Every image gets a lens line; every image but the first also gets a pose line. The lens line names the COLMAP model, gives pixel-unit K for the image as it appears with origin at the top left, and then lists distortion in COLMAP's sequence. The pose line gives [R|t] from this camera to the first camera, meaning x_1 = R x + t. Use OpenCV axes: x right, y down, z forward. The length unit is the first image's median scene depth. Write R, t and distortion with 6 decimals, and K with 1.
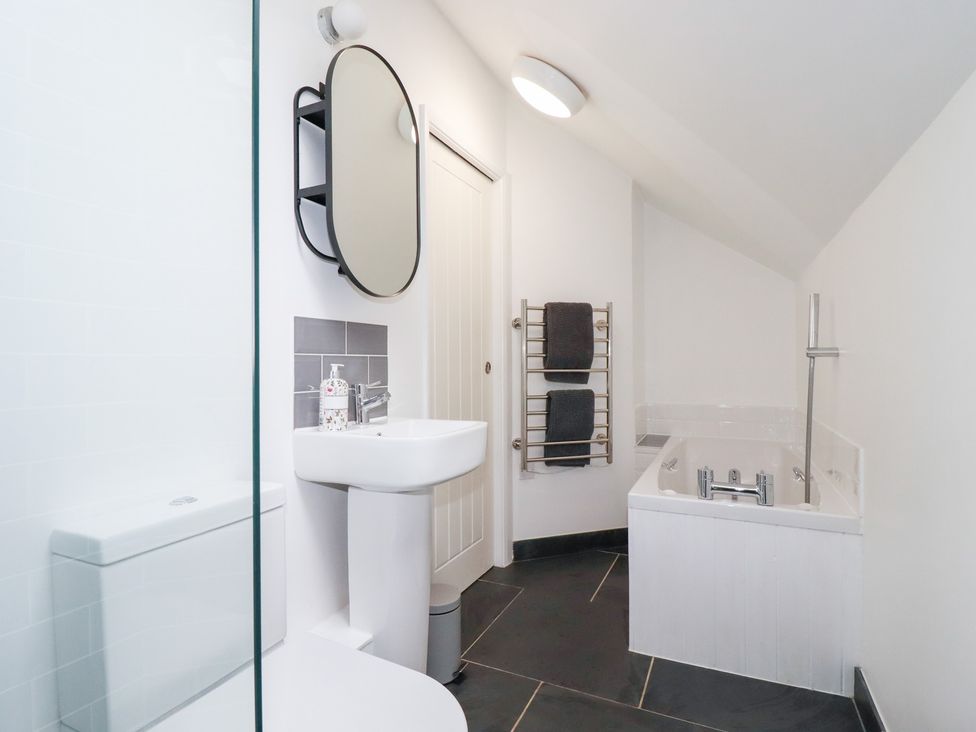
lens RADIAL K [[510.2, 0, 483.1], [0, 510.2, 361.7], [0, 0, 1]] dist [-0.000977, -0.015106]
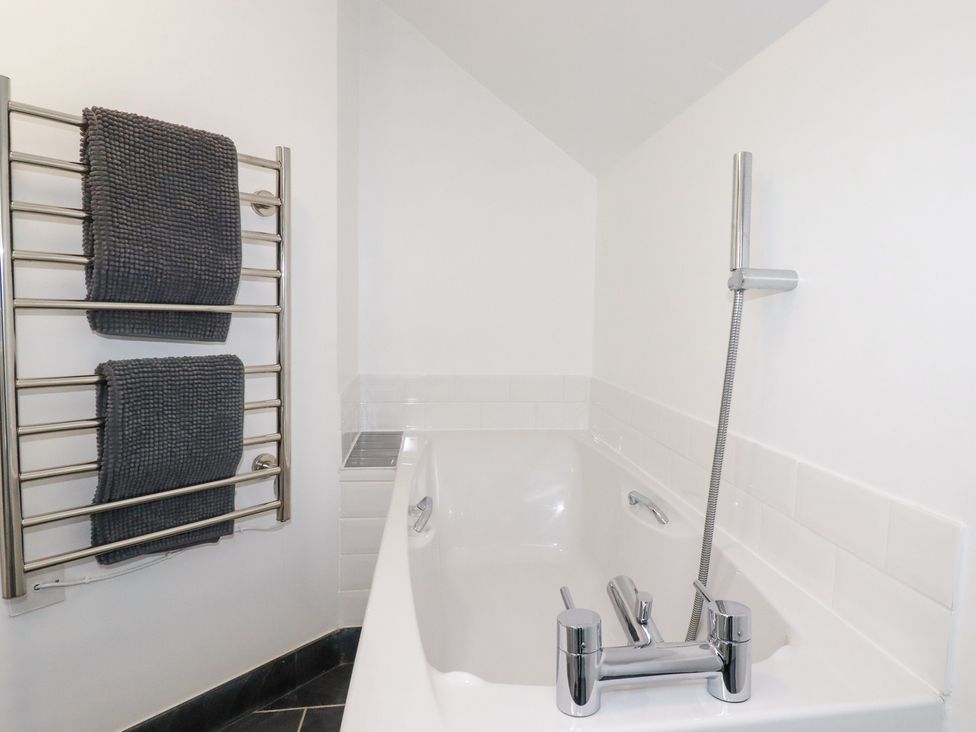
lens RADIAL K [[510.2, 0, 483.1], [0, 510.2, 361.7], [0, 0, 1]] dist [-0.000977, -0.015106]
pose [[0.841338, -0.021483, 0.540082, 0.158525], [-0.034382, 0.995059, 0.093141, 0.014536], [-0.539415, -0.096933, 0.836442, 0.552463]]
